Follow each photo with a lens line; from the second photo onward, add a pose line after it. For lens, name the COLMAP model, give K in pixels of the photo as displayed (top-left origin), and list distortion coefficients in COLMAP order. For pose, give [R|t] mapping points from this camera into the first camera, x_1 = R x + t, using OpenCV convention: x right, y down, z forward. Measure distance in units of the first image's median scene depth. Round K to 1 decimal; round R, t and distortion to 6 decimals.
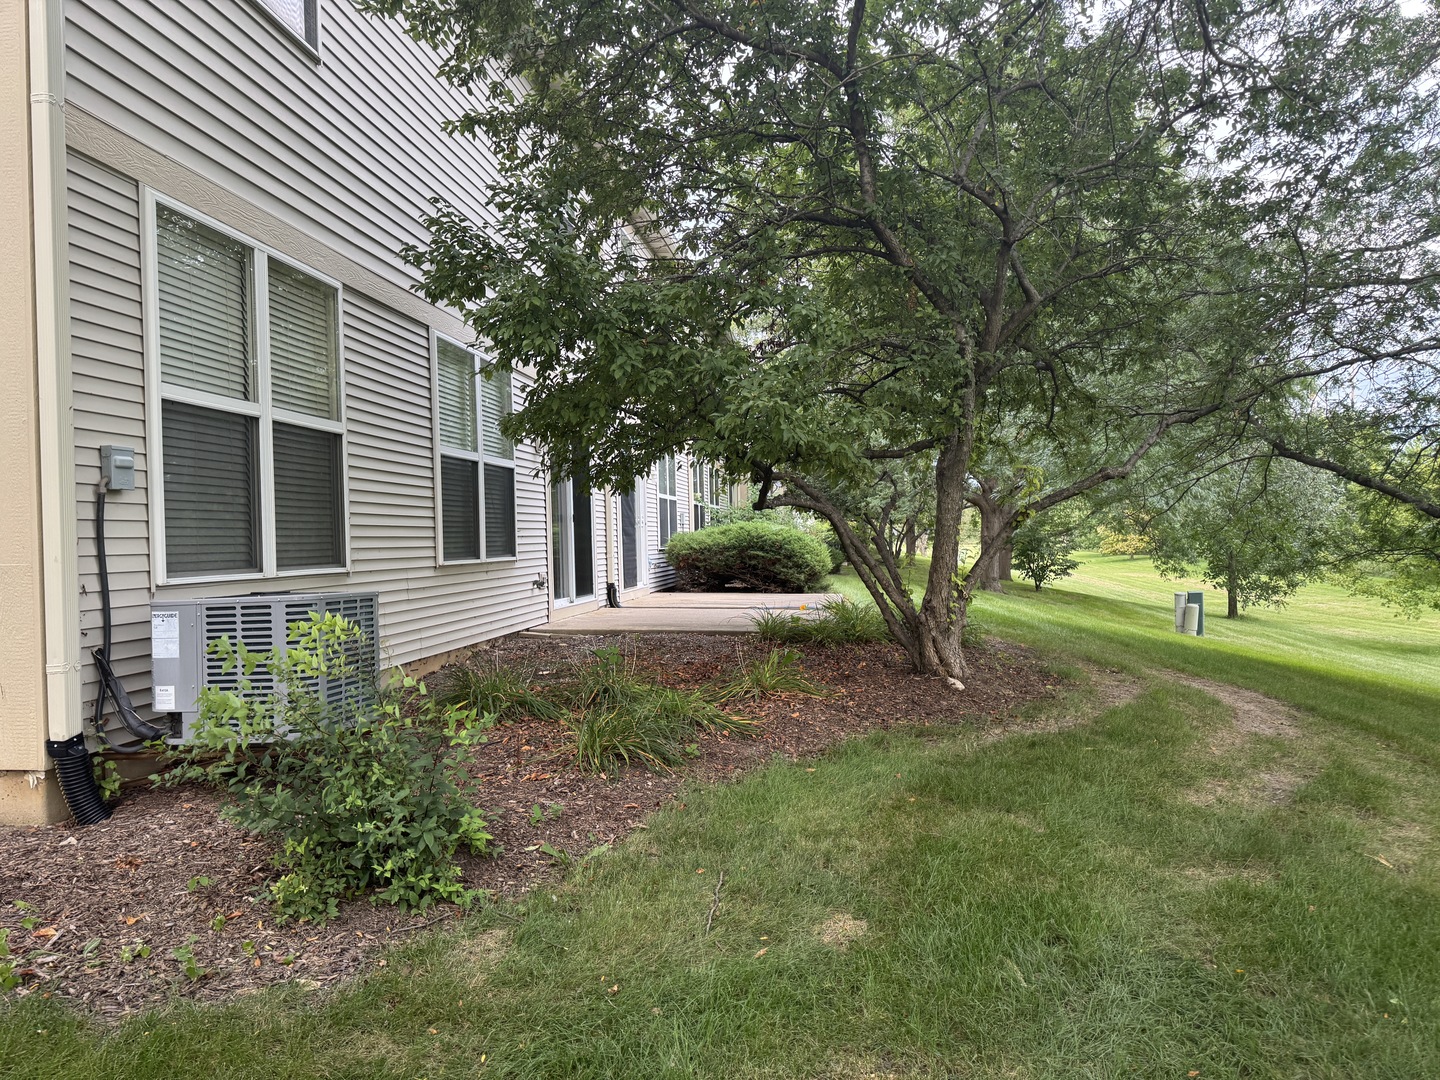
lens RADIAL K [[1016.0, 0, 724.5], [0, 1016.0, 538.9], [0, 0, 1]] dist [-0.002523, 0.000540]
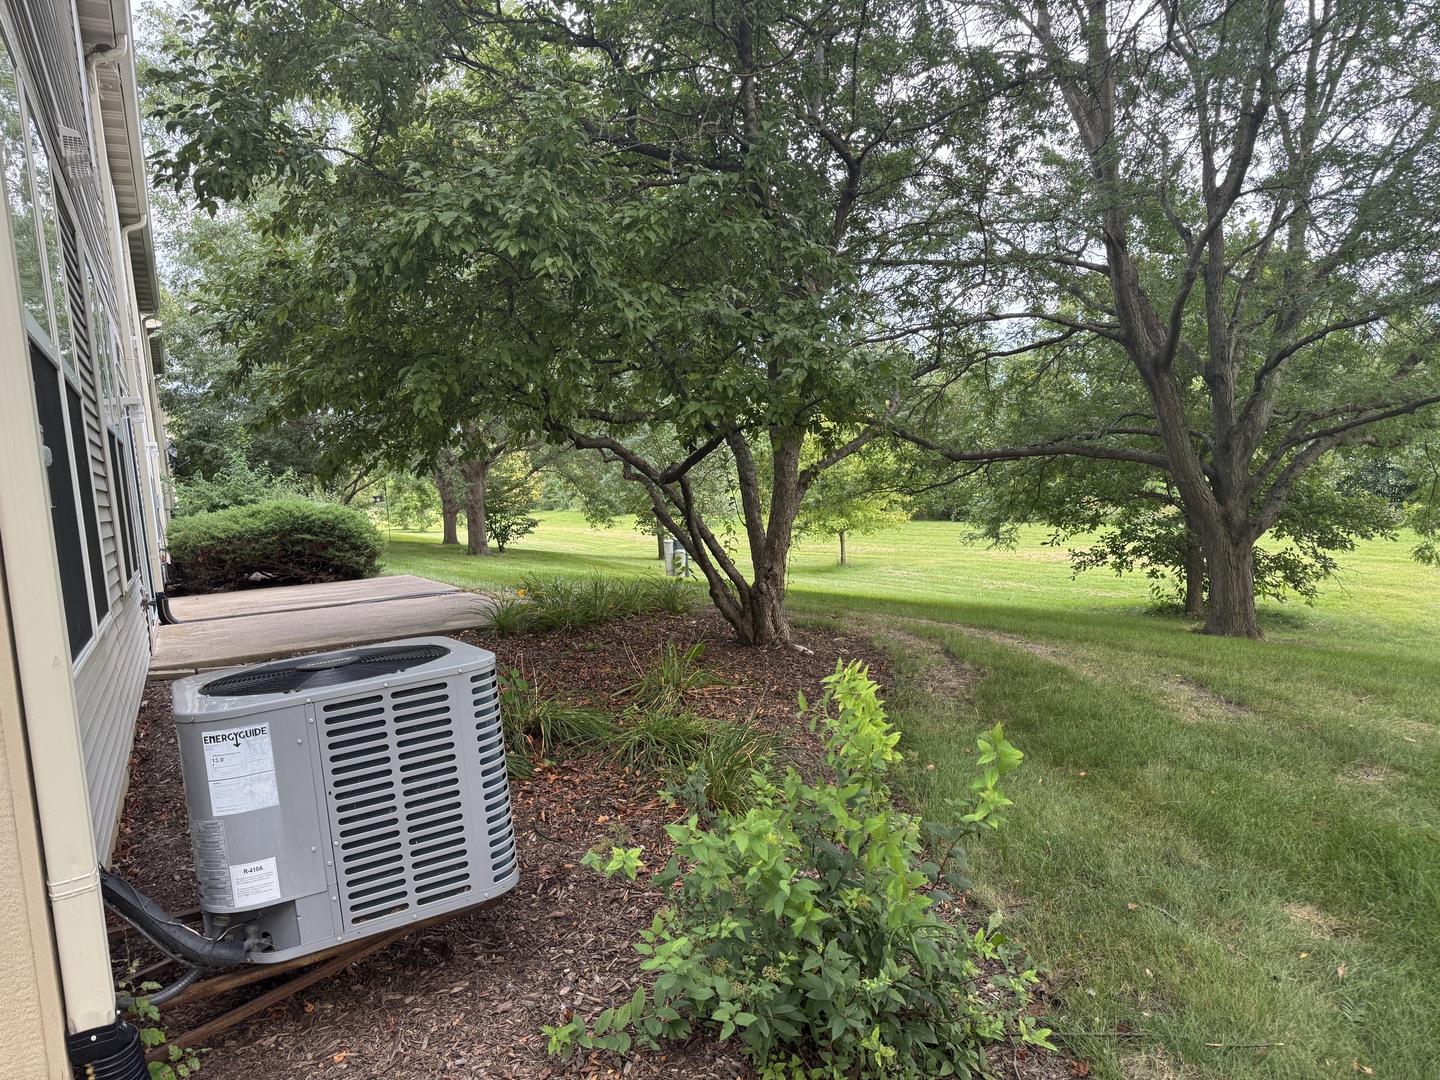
lens RADIAL K [[1016.0, 0, 722.1], [0, 1016.0, 540.7], [0, 0, 1]] dist [-0.002523, 0.000540]
pose [[0.811686, -0.087067, 0.577568, -0.174420], [0.063957, 0.996130, 0.060282, -0.011652], [-0.580582, -0.011991, 0.814114, 0.111708]]
